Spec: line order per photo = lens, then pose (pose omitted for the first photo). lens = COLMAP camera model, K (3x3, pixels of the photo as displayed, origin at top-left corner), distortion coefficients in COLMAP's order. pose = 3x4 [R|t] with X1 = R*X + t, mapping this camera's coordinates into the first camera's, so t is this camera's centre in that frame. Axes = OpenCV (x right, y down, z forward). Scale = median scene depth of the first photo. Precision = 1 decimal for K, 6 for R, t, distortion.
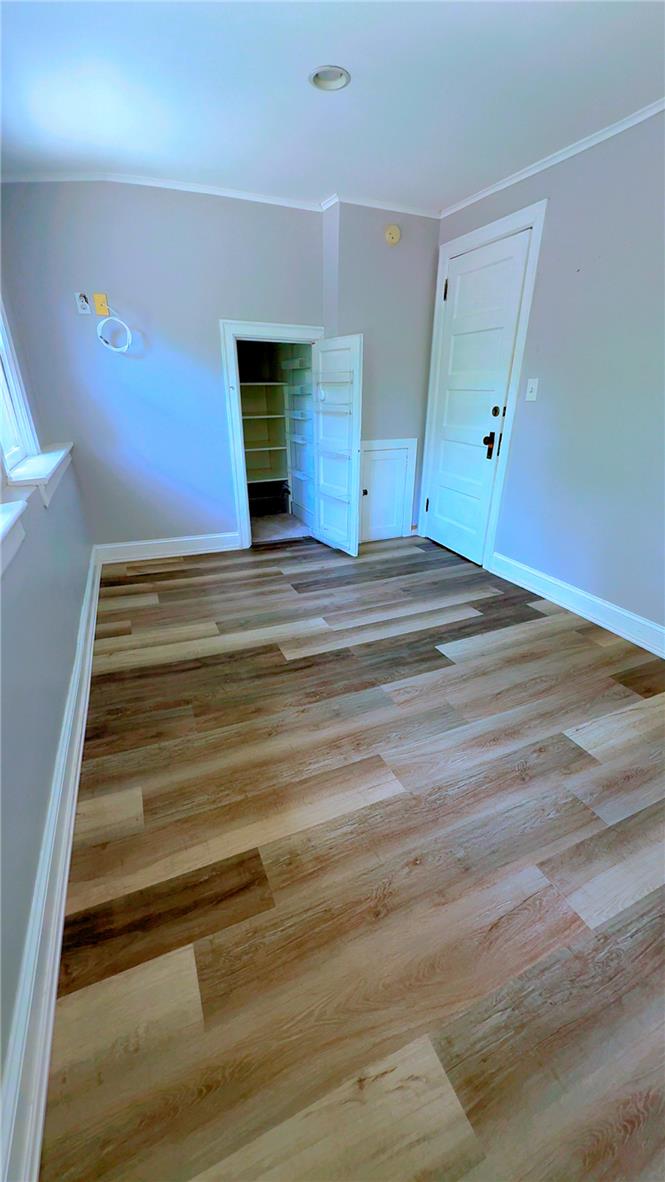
lens RADIAL K [[449.9, 0, 334.1], [0, 449.9, 588.5], [0, 0, 1]] dist [0.000493, 0.000105]
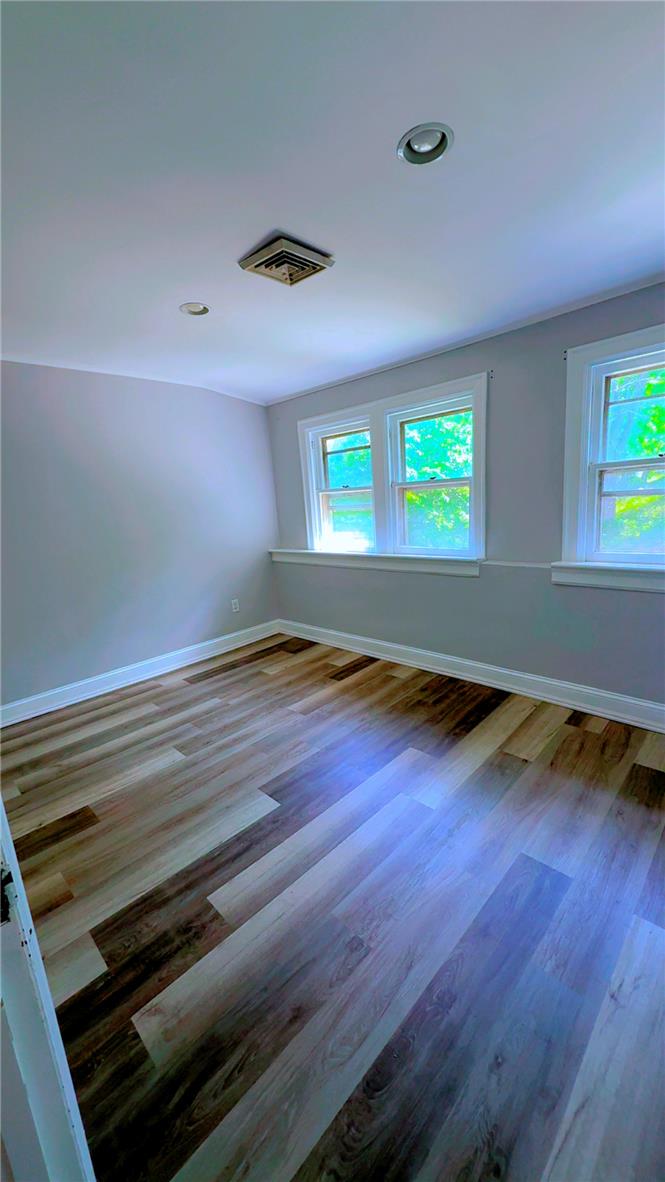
lens RADIAL K [[449.9, 0, 333.3], [0, 449.9, 589.1], [0, 0, 1]] dist [0.000493, 0.000105]
pose [[-0.928805, 0.135639, -0.344854, 0.545881], [-0.087061, 0.824684, 0.558852, -1.039633], [0.360198, 0.549088, -0.754162, 2.144020]]
